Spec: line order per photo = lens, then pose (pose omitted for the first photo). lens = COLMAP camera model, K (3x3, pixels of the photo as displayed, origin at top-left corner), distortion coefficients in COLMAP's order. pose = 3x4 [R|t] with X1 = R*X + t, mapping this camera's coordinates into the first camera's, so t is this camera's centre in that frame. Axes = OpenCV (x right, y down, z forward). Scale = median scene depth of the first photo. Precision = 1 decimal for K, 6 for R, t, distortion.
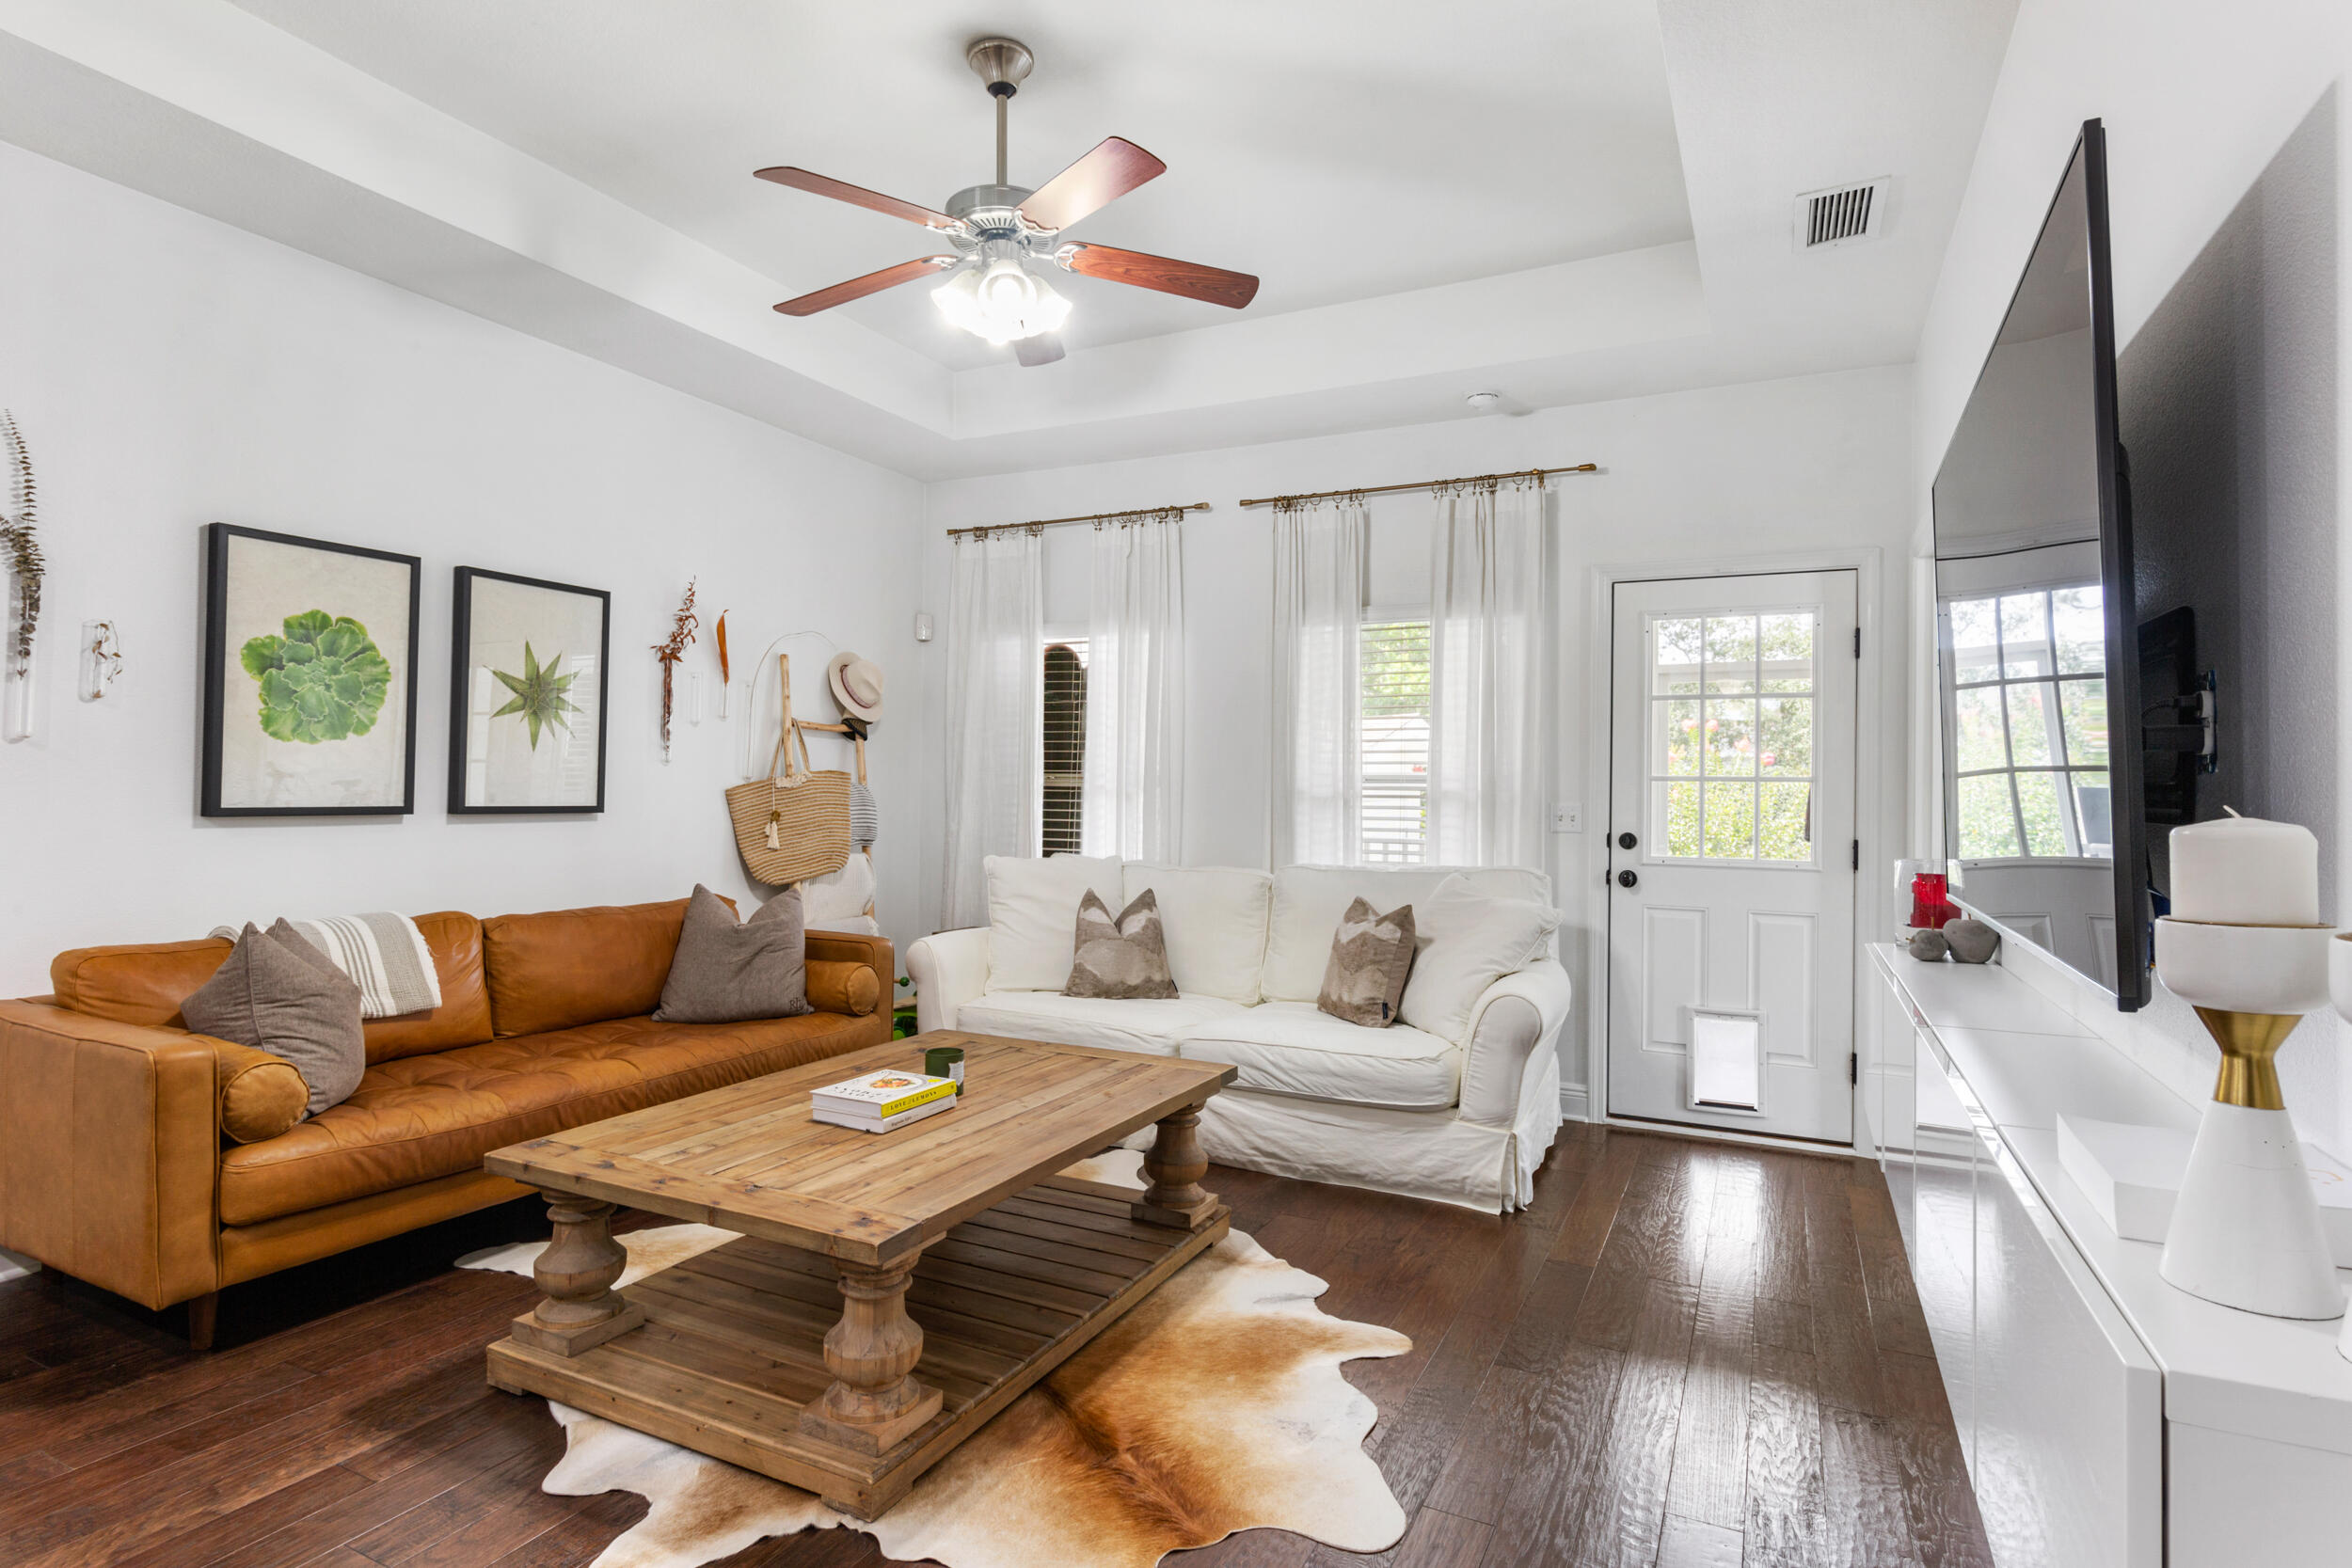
lens RADIAL K [[1197.4, 0, 1143.2], [0, 1197.4, 778.4], [0, 0, 1]] dist [0.001610, -0.000715]
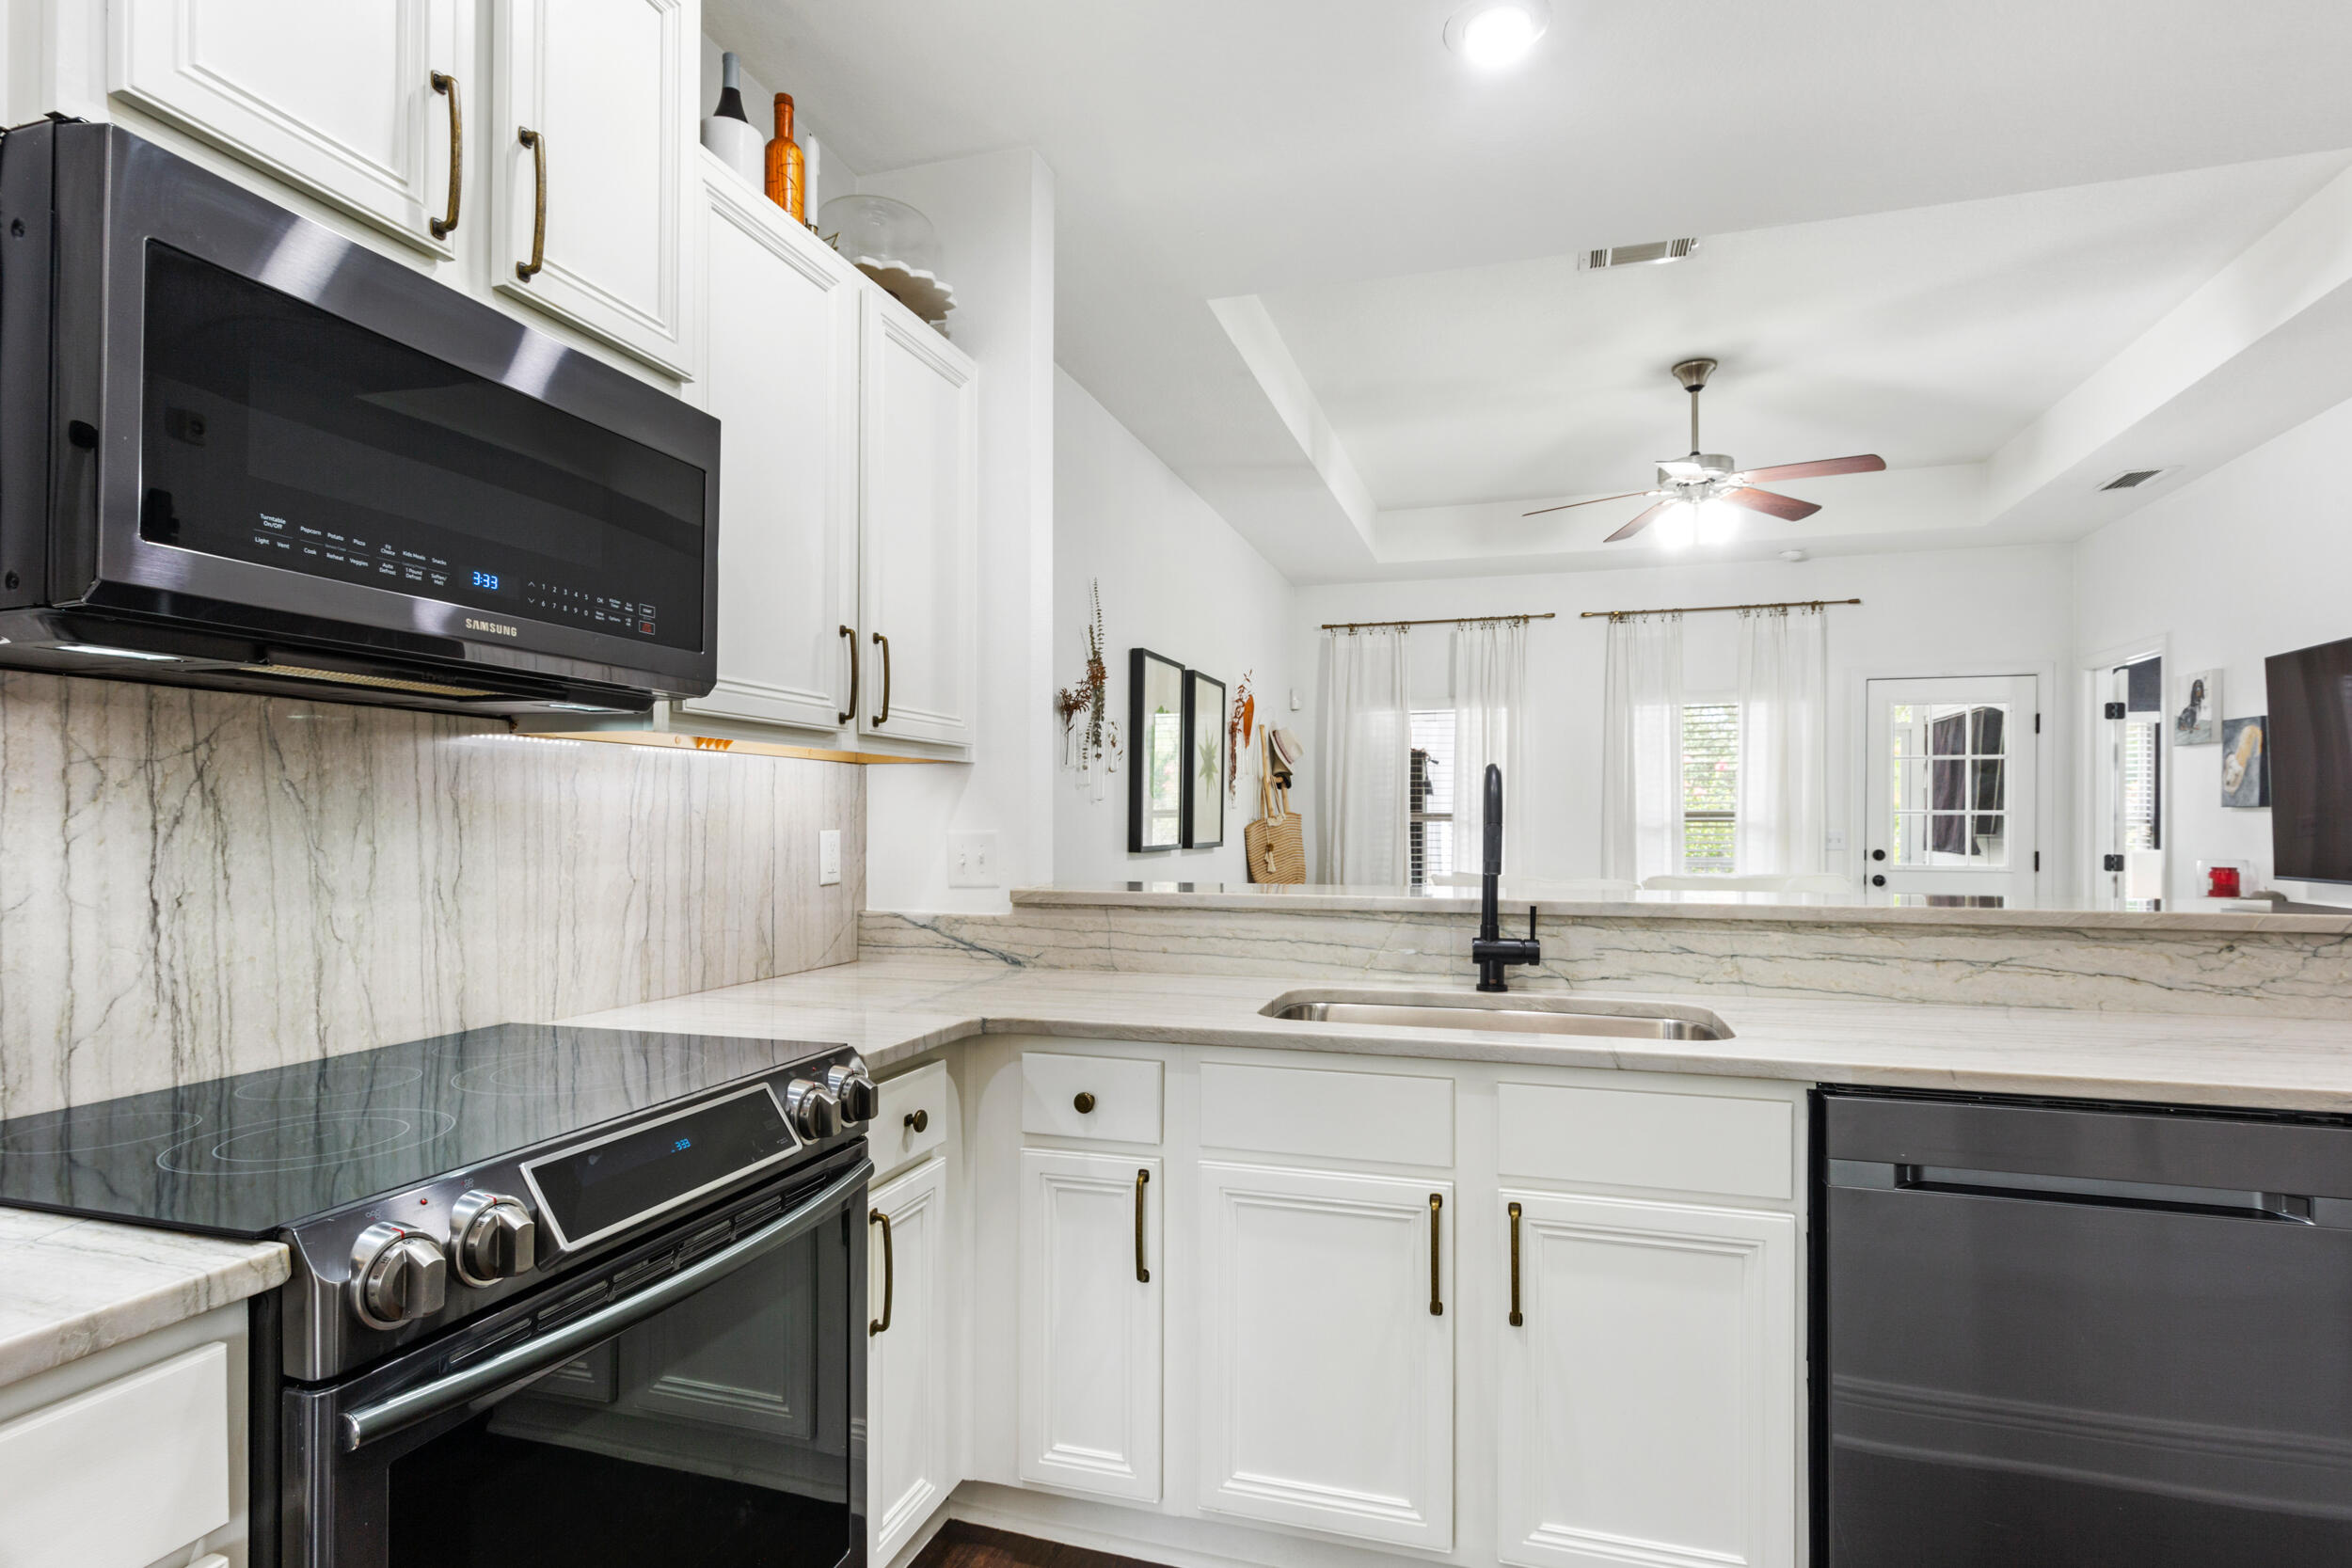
lens RADIAL K [[1147.7, 0, 1174.6], [0, 1147.7, 816.3], [0, 0, 1]] dist [0.003879, -0.000928]
pose [[0.987689, -0.011639, 0.155994, -0.854533], [0.010677, 0.999918, 0.007000, -0.018417], [-0.156063, -0.005248, 0.987733, -0.334051]]
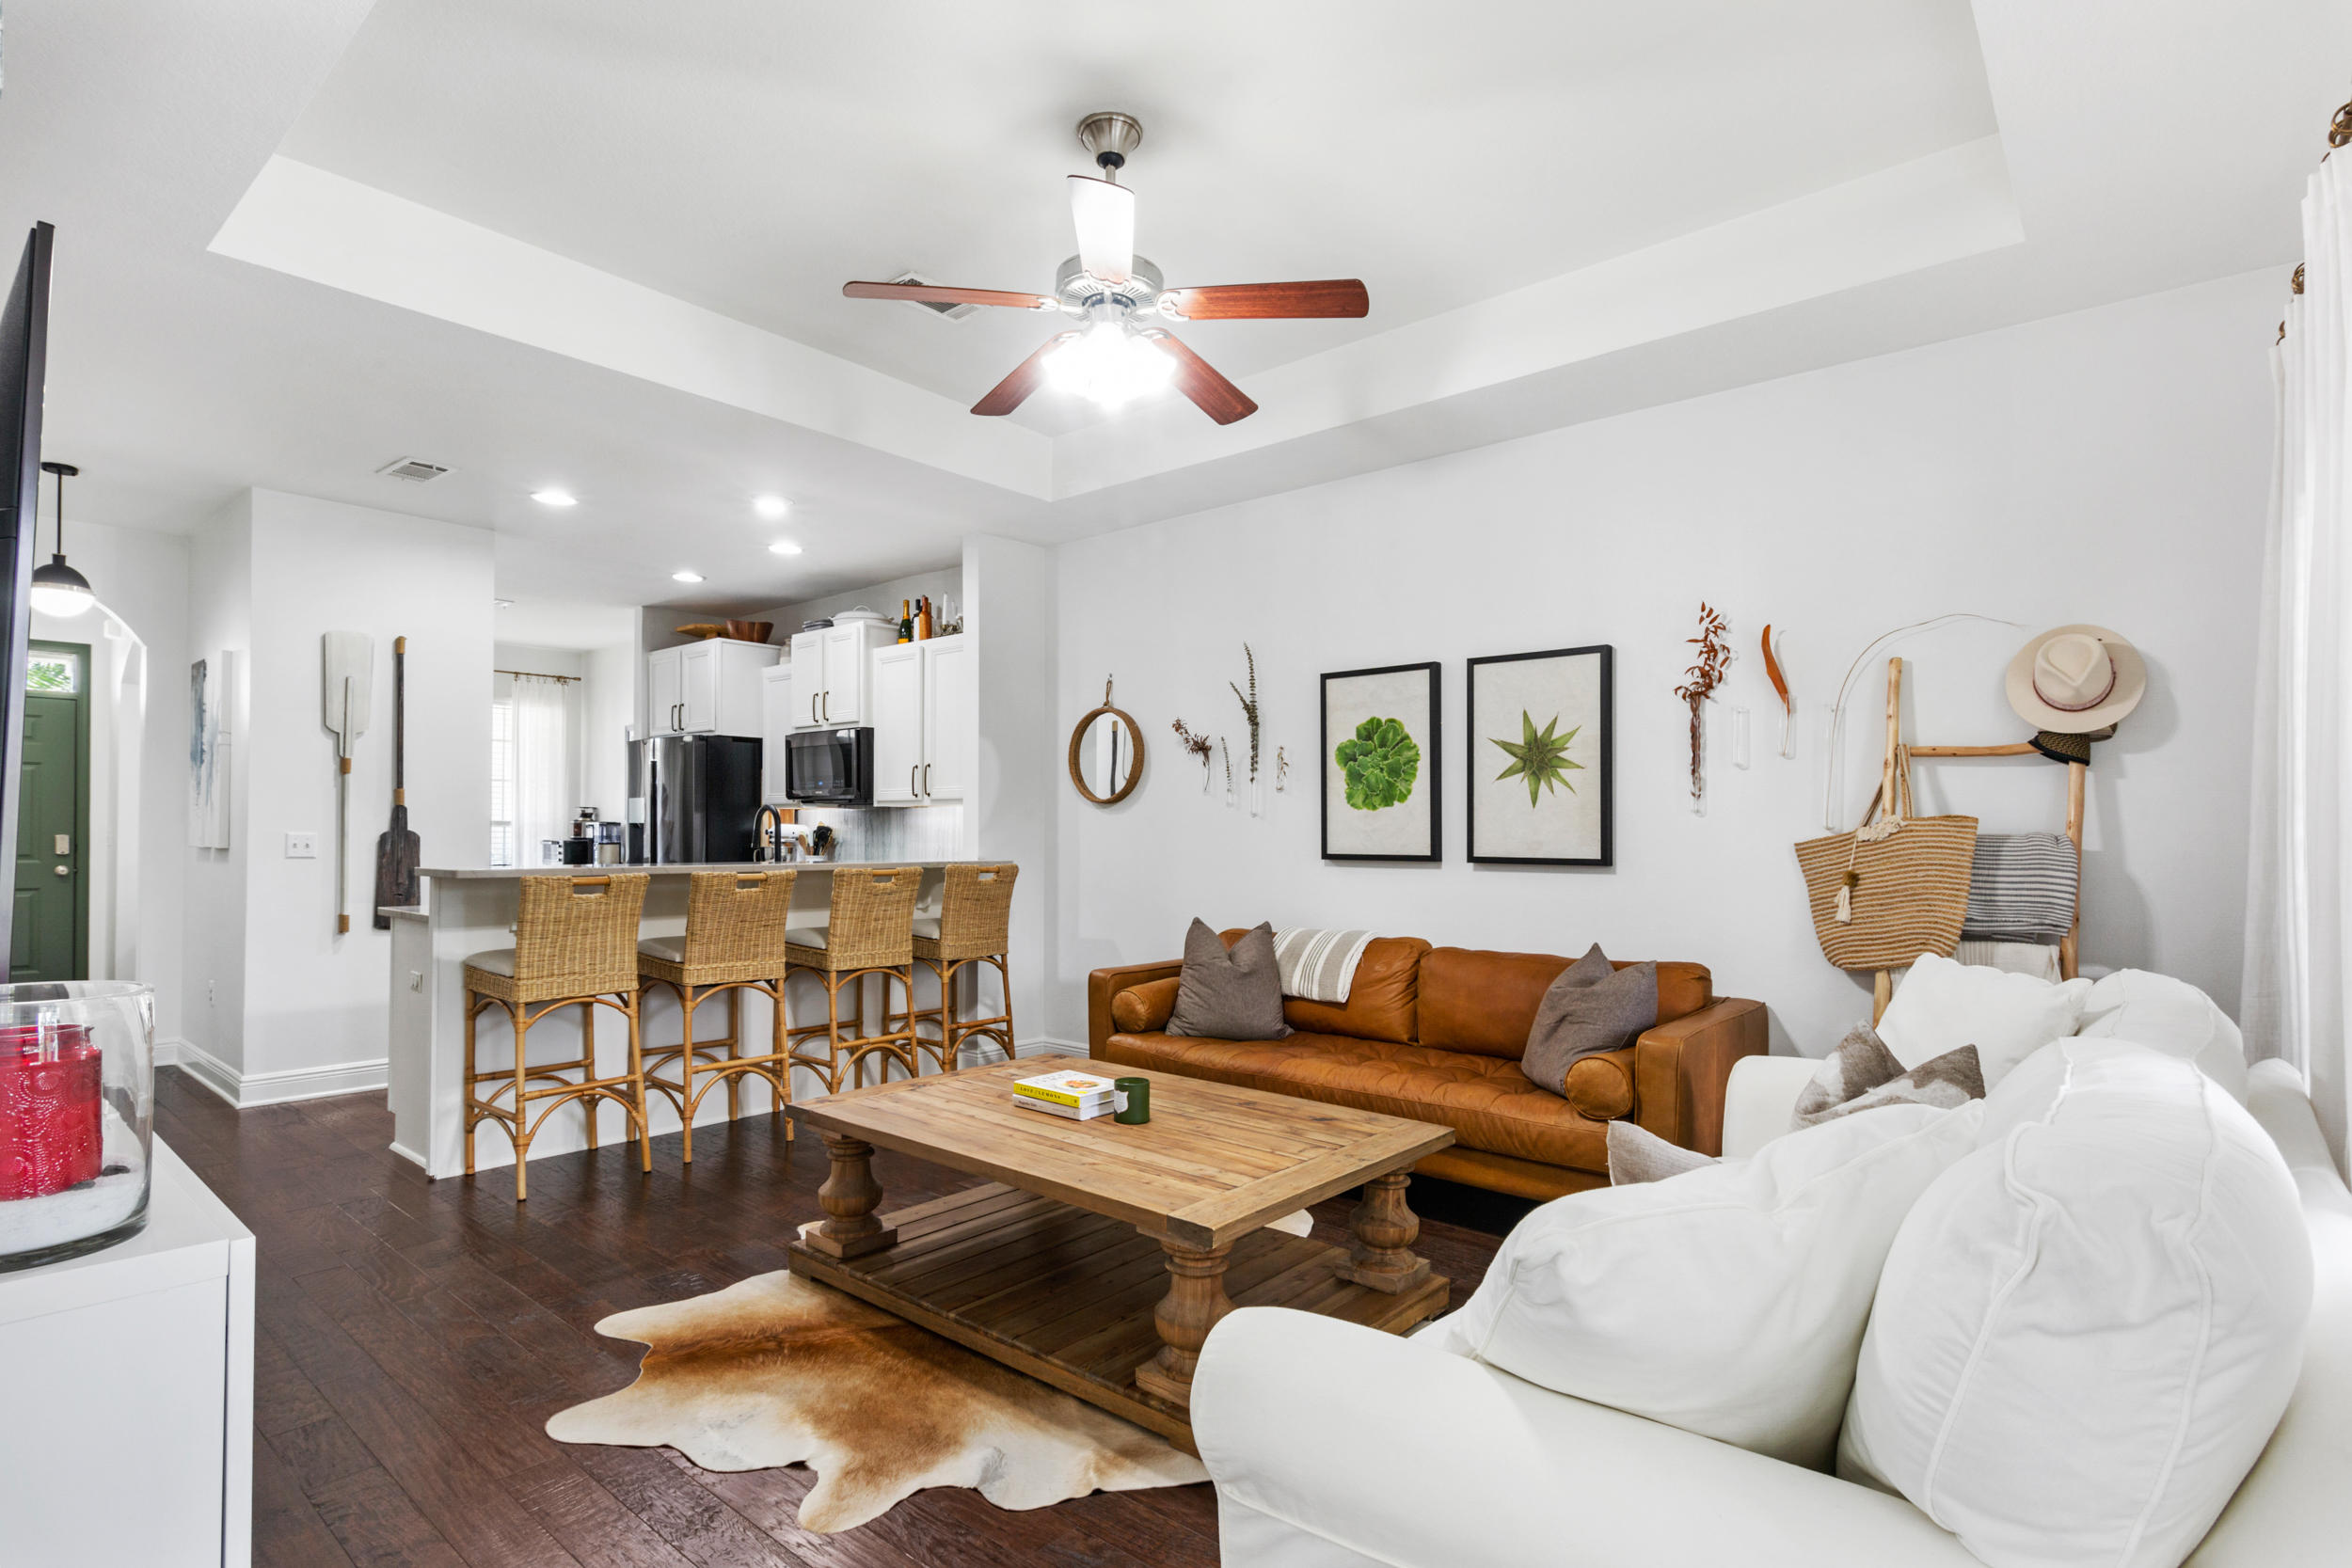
lens RADIAL K [[1147.7, 0, 1189.1], [0, 1147.7, 842.2], [0, 0, 1]] dist [0.003879, -0.000928]
pose [[-0.213795, -0.007598, -0.976849, 0.678071], [0.000774, 0.999968, -0.007947, 0.019482], [0.976878, -0.002455, -0.213782, 1.044864]]
